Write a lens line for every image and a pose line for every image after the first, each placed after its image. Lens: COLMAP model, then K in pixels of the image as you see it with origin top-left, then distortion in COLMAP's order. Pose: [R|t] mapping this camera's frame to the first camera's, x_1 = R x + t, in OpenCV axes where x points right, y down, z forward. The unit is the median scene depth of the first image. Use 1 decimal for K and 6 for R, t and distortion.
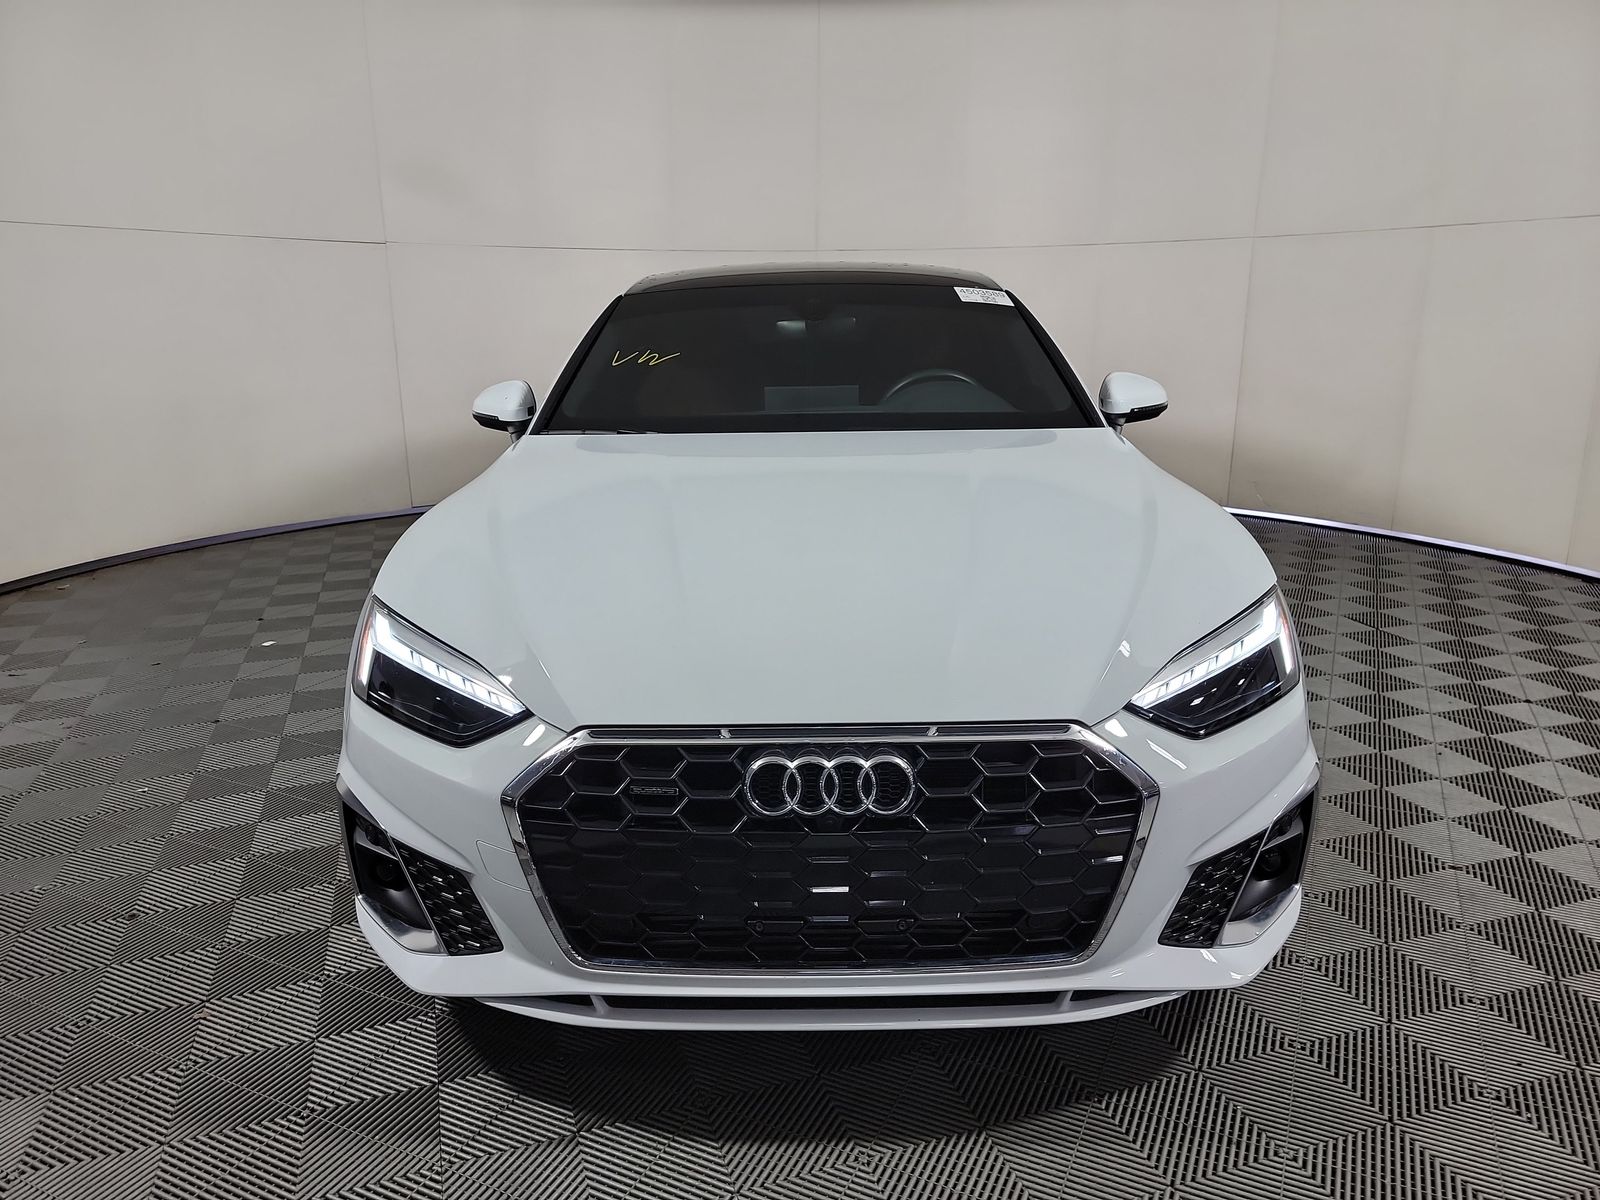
lens RADIAL K [[1099.7, 0, 825.7], [0, 1099.7, 605.0], [0, 0, 1]] dist [0.019191, -0.003972]
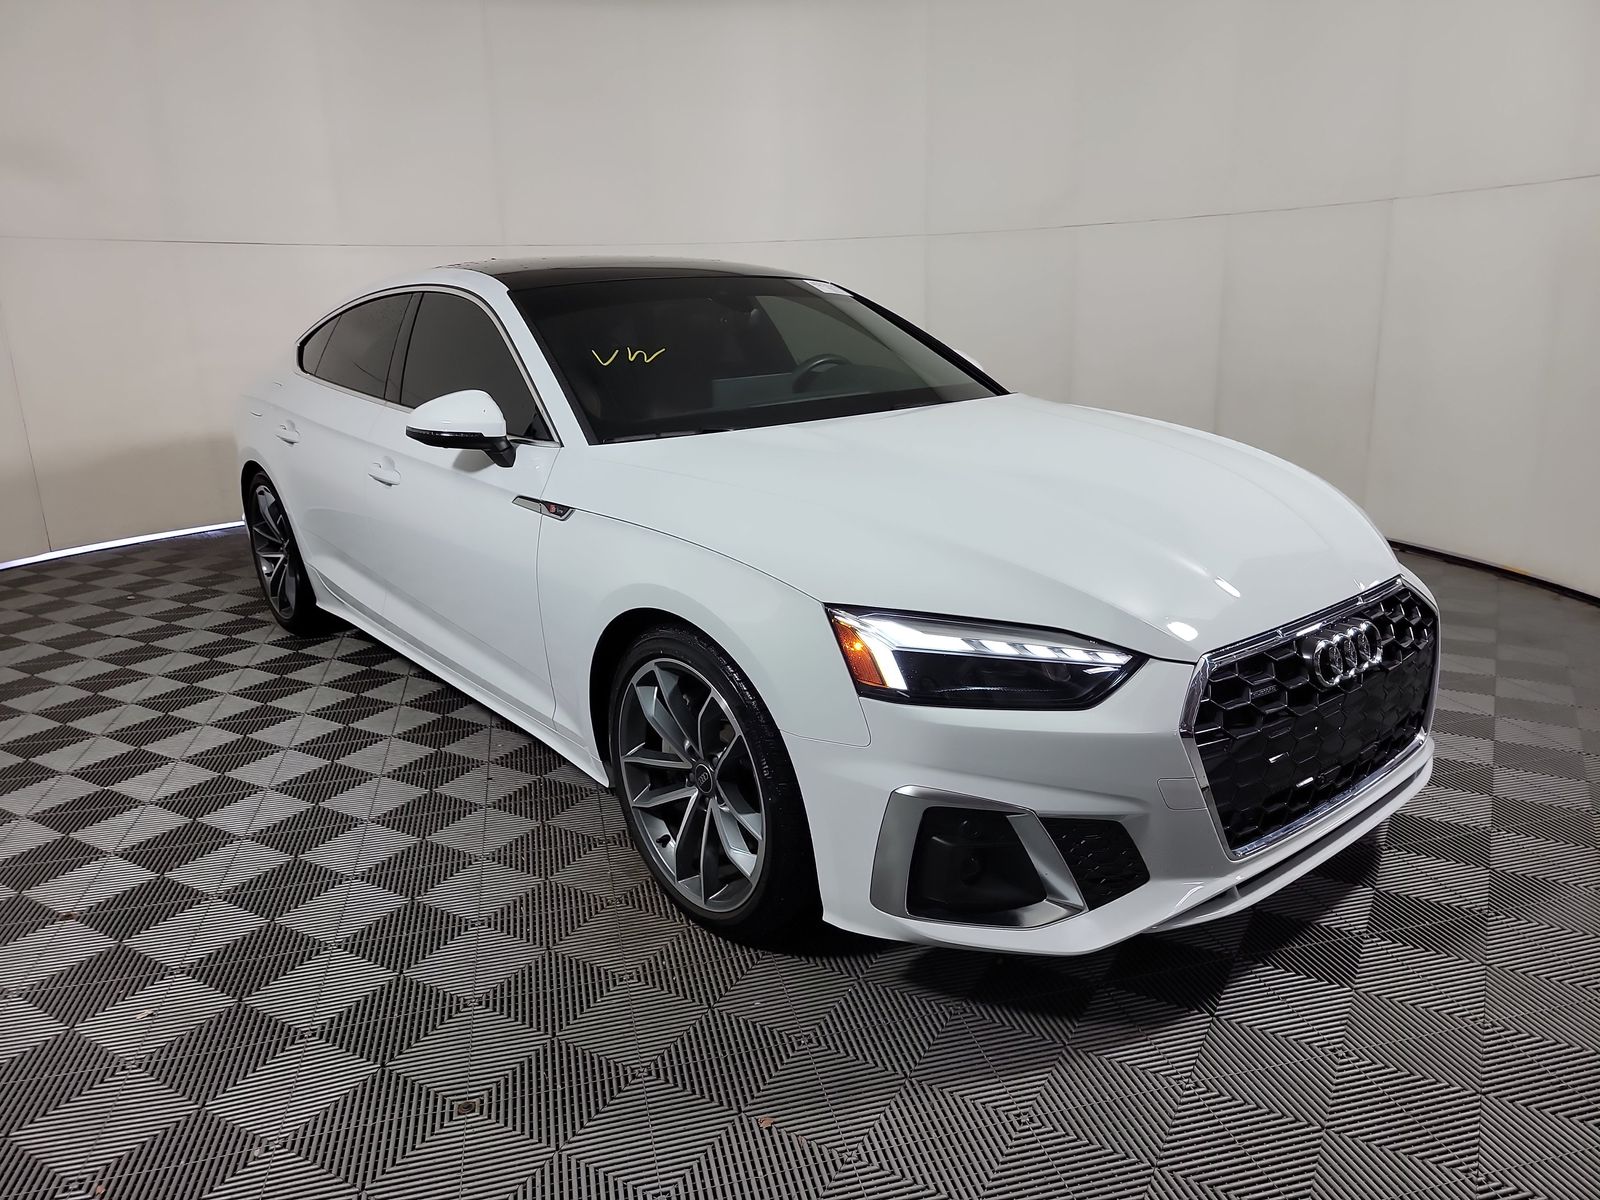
lens RADIAL K [[1099.7, 0, 825.7], [0, 1099.7, 605.0], [0, 0, 1]] dist [0.019191, -0.003972]
pose [[0.757630, -0.181187, 0.627032, -0.665933], [0.186279, 0.980764, 0.058326, -0.041860], [-0.625538, 0.072613, 0.776807, 0.195930]]
